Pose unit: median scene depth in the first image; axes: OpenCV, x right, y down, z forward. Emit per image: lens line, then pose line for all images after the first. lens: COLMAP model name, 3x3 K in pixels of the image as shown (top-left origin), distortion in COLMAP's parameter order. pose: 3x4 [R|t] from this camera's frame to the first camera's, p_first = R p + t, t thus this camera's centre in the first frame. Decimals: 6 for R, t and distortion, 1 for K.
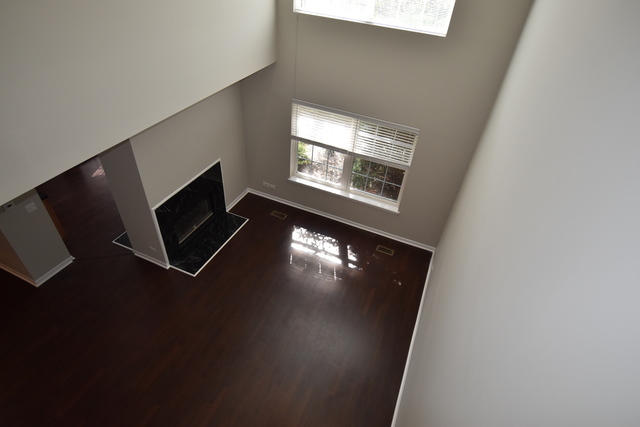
lens RADIAL K [[349.5, 0, 320.0], [0, 349.5, 213.5], [0, 0, 1]] dist [-0.002902, -0.000170]
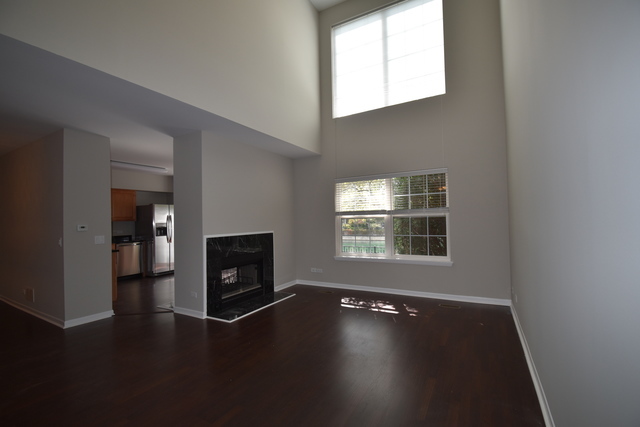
lens RADIAL K [[281.0, 0, 320.0], [0, 281.0, 213.5], [0, 0, 1]] dist [0.000584, 0.000007]
pose [[0.989461, -0.094729, -0.109516, -0.032342], [-0.000060, 0.756050, -0.654513, 0.406877], [0.144801, 0.647622, 0.748077, 0.310798]]
